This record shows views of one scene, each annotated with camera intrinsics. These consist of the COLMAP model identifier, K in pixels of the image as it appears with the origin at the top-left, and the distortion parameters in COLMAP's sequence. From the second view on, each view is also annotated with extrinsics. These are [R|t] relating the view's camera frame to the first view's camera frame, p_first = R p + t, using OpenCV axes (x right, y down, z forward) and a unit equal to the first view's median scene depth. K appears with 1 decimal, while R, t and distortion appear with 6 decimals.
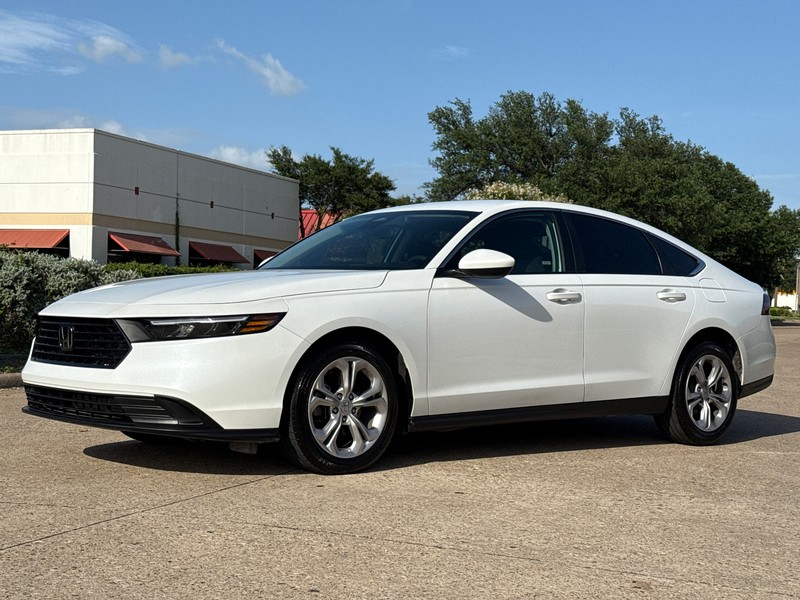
lens RADIAL K [[1197.9, 0, 400.0], [0, 1197.9, 300.0], [0, 0, 1]] dist [0.131174, -0.012048]
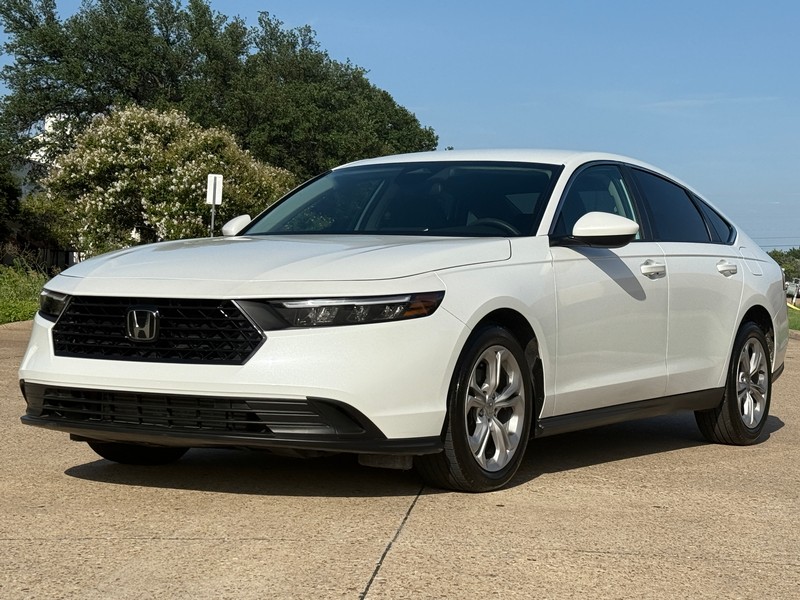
lens RADIAL K [[1620.7, 0, 400.0], [0, 1620.7, 300.0], [0, 0, 1]] dist [0.146281, 0.187040]
pose [[0.952917, -0.004575, 0.303196, -0.367852], [-0.001893, 0.999777, 0.021035, -0.005244], [-0.303224, -0.020618, 0.952696, -0.016530]]
